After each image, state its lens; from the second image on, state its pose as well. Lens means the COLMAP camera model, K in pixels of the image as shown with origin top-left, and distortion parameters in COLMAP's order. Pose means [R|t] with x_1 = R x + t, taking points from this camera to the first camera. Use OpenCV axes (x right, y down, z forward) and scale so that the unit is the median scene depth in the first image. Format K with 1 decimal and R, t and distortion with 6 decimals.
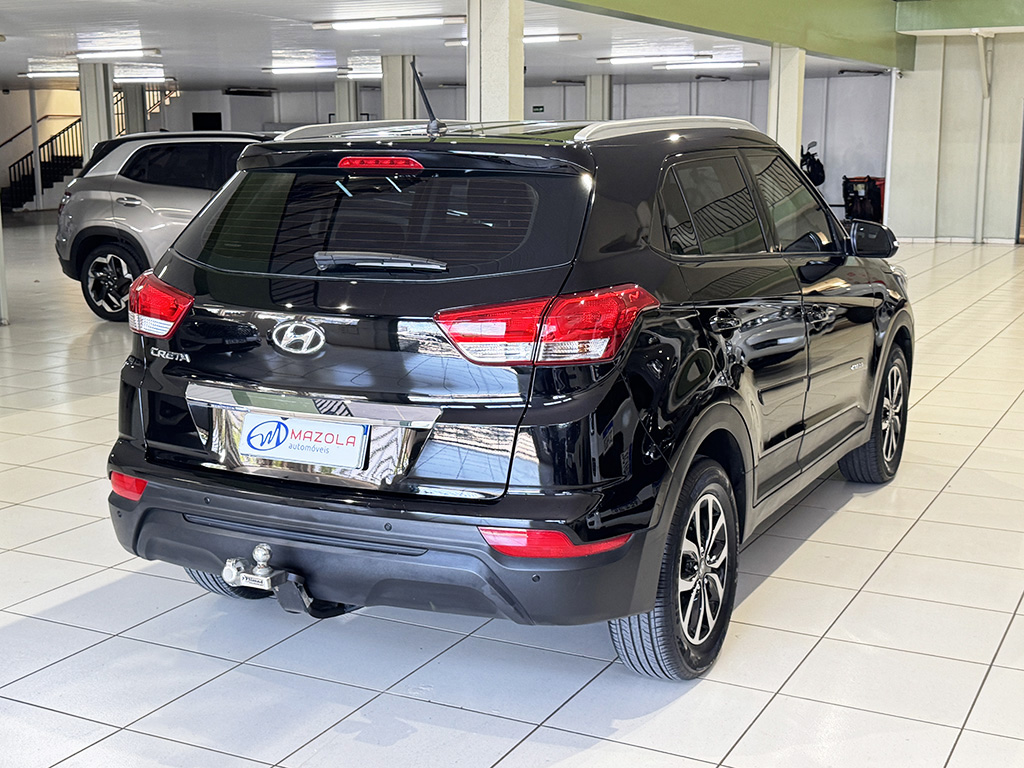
lens RADIAL K [[1334.9, 0, 512.0], [0, 1334.9, 384.0], [0, 0, 1]] dist [0.223642, -0.575330]
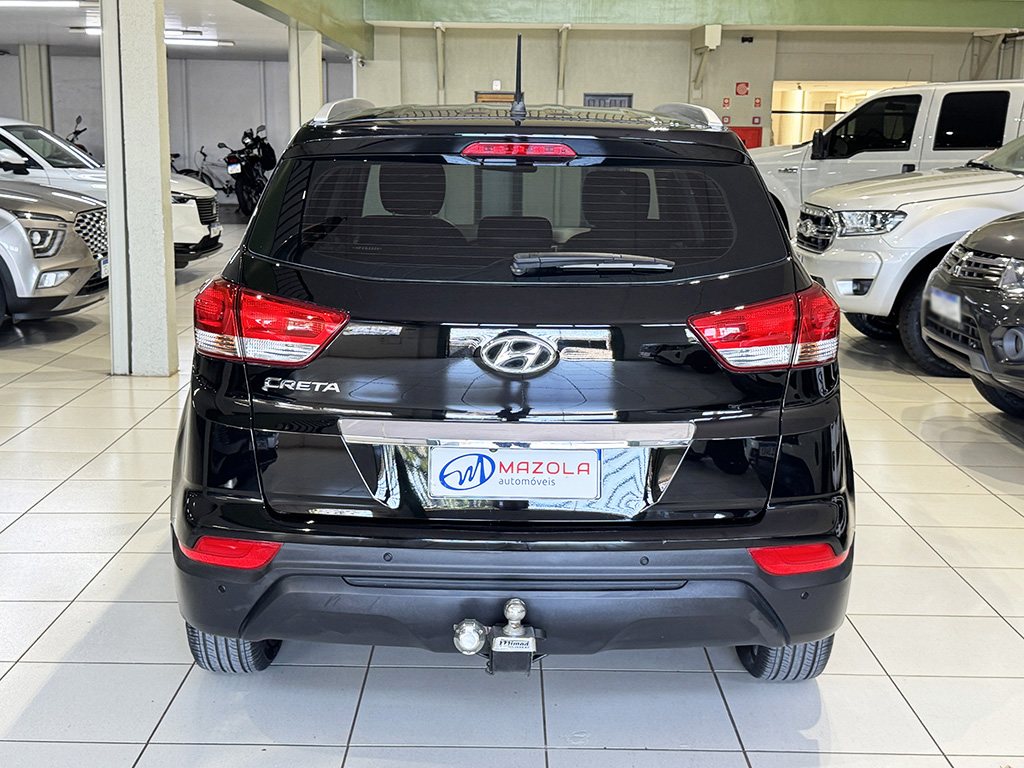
lens RADIAL K [[1343.9, 0, 512.0], [0, 1343.9, 384.0], [0, 0, 1]] dist [0.193412, -0.452261]
pose [[0.886377, -0.068513, 0.457866, -0.542119], [0.063301, 0.997636, 0.026740, -0.037945], [-0.458616, 0.005282, 0.888619, 0.231829]]
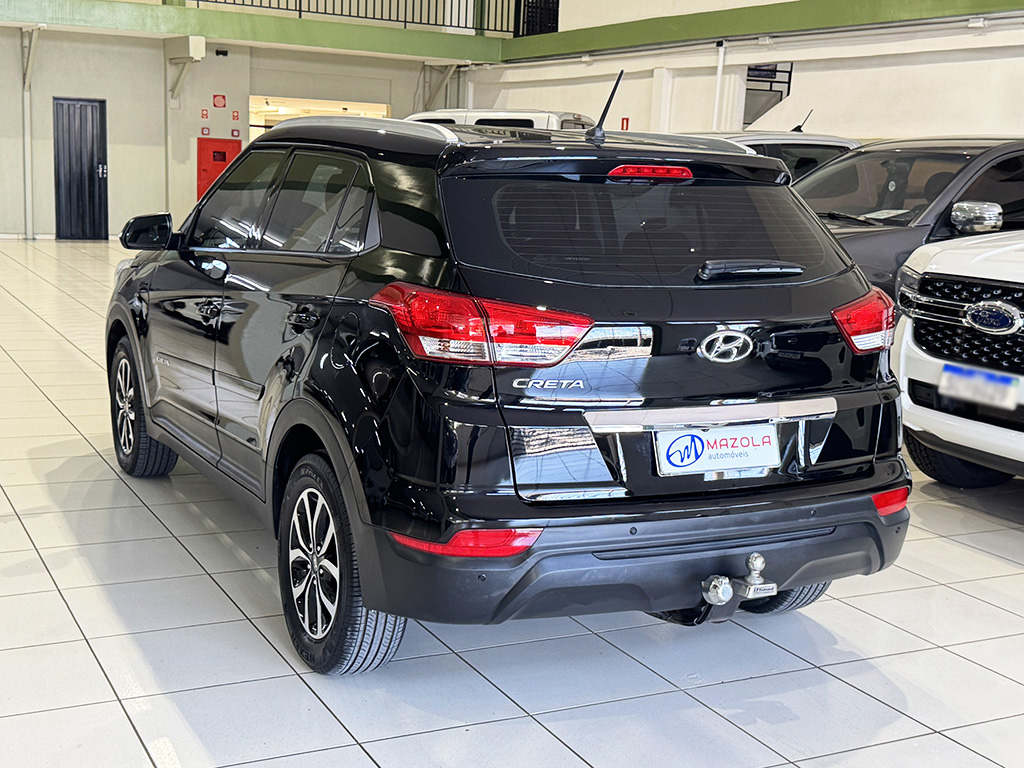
lens RADIAL K [[1343.9, 0, 512.0], [0, 1343.9, 384.0], [0, 0, 1]] dist [0.193412, -0.452261]
pose [[0.576991, -0.107204, 0.809684, -1.045803], [0.102192, 0.993034, 0.058656, -0.080500], [-0.810332, 0.048899, 0.583927, 0.526049]]
